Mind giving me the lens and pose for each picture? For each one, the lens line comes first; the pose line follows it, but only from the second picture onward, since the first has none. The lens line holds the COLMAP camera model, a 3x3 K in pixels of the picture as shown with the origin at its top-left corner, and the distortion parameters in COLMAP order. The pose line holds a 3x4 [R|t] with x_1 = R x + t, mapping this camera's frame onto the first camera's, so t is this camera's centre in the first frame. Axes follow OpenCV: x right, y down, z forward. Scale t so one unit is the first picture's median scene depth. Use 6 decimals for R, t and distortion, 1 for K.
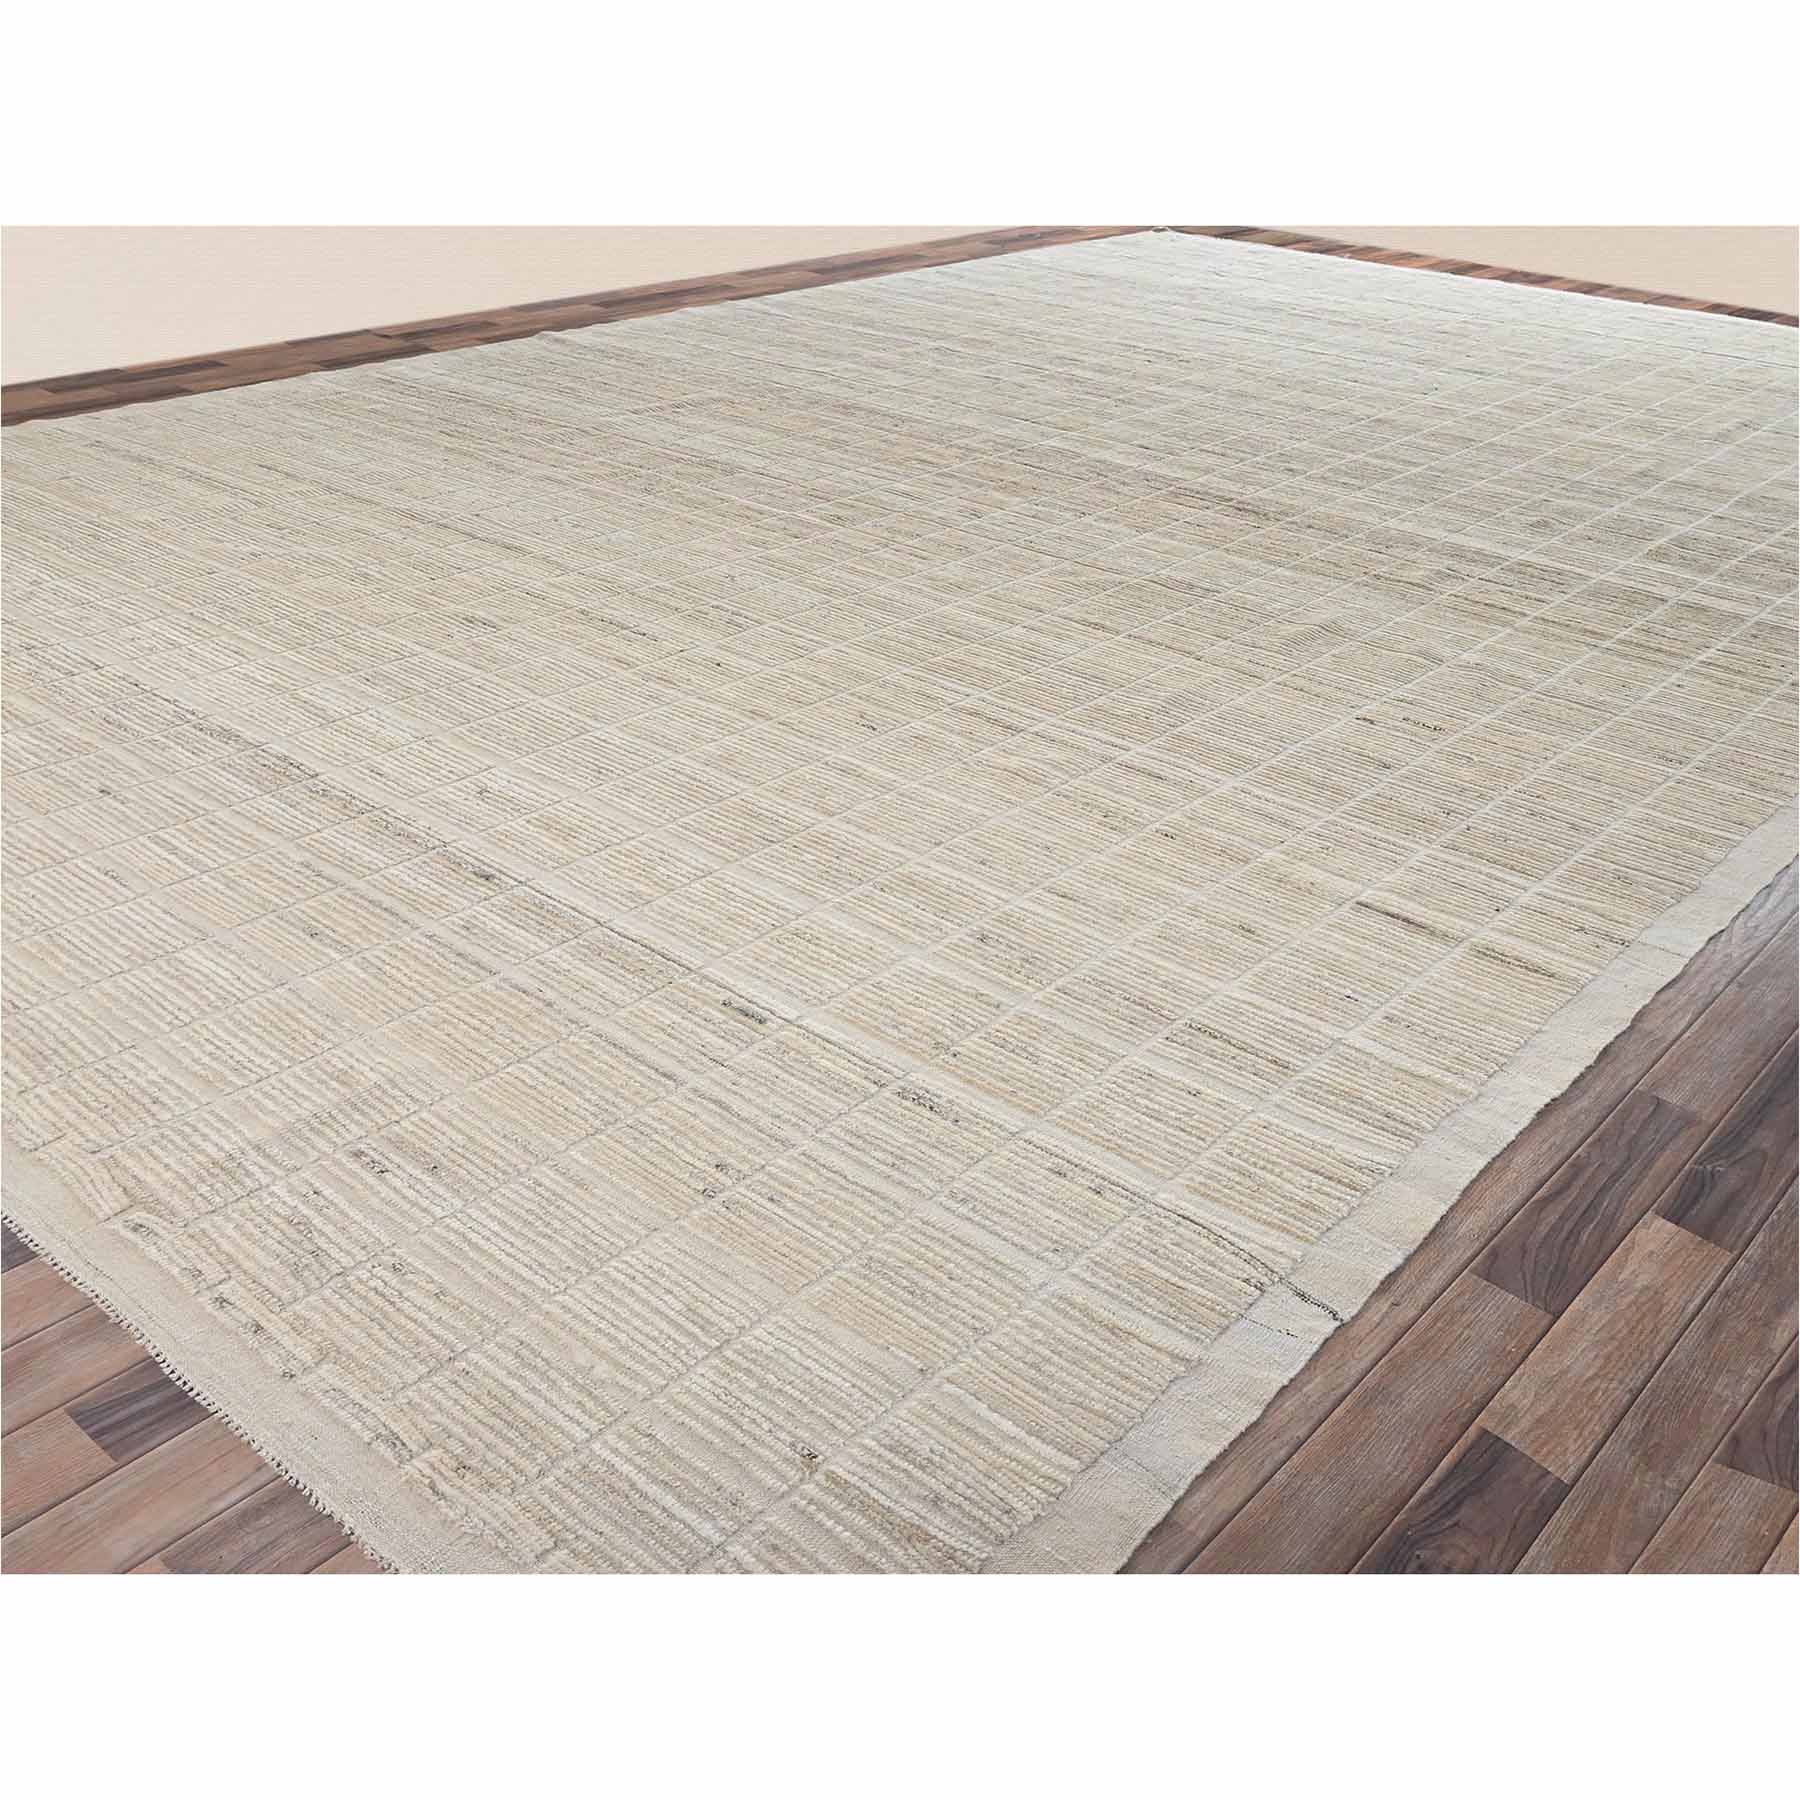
lens RADIAL K [[1872.2, 0, 900.0], [0, 1872.2, 900.0], [0, 0, 1]] dist [0.002101, -0.009619]
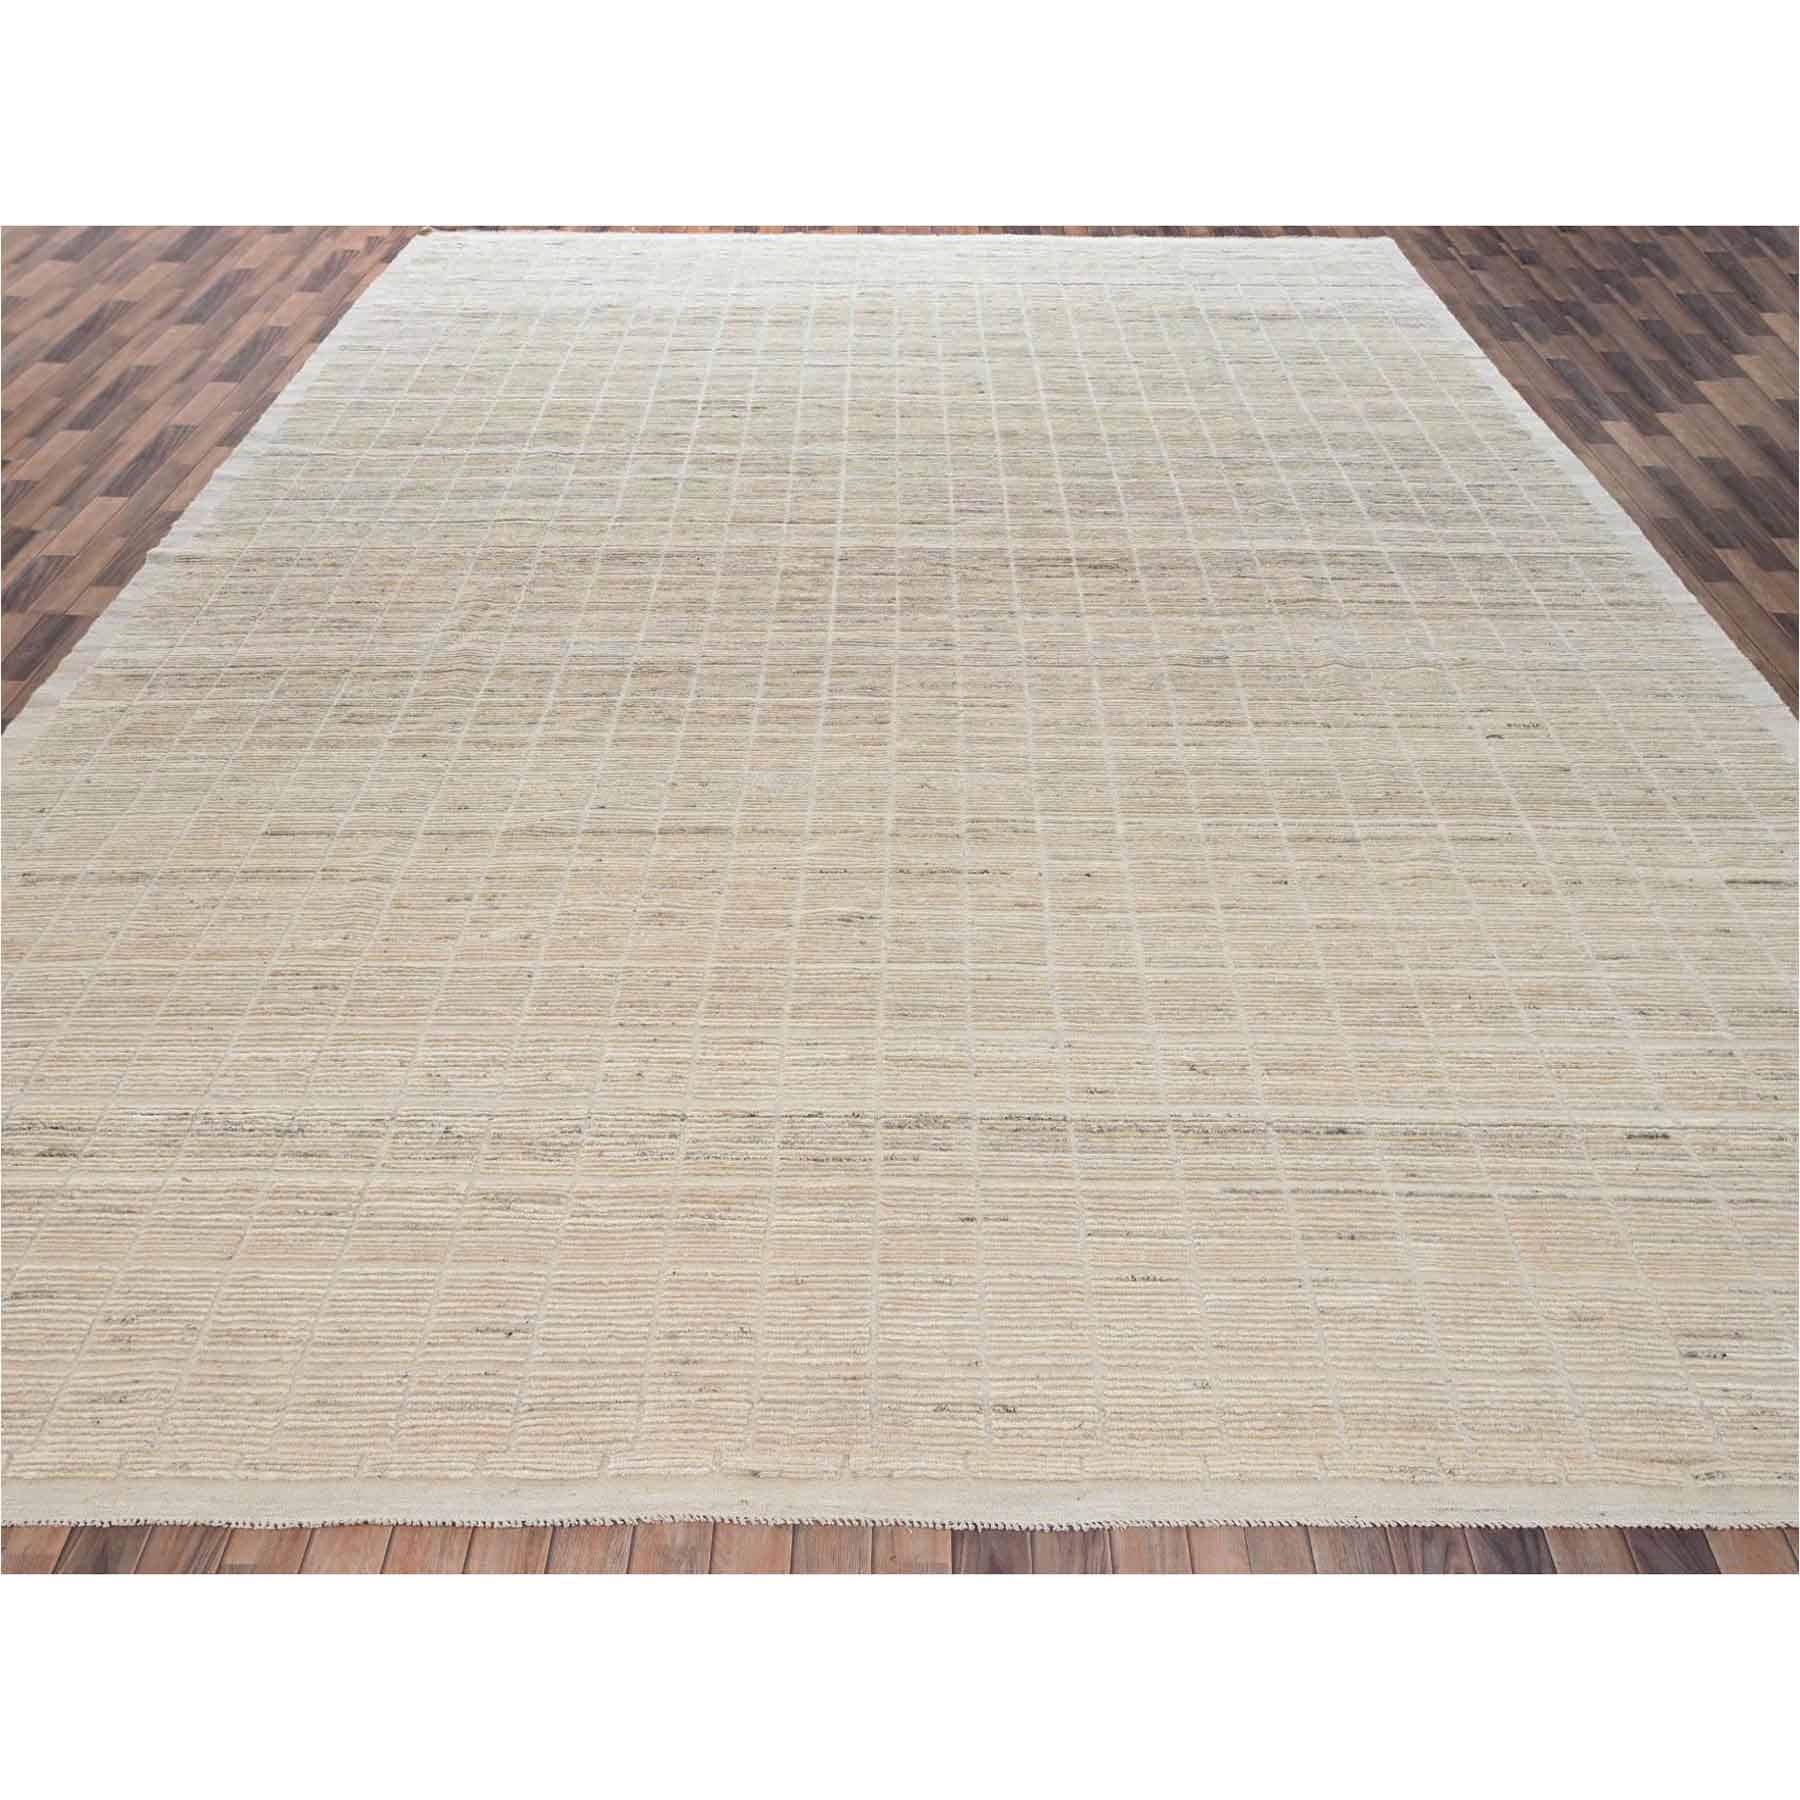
lens RADIAL K [[1872.2, 0, 900.0], [0, 1872.2, 900.0], [0, 0, 1]] dist [0.002101, -0.009619]
pose [[0.768035, -0.387182, 0.510110, -1.315003], [0.327590, 0.921964, 0.206558, -0.652658], [-0.550279, 0.008463, 0.834938, 0.159588]]
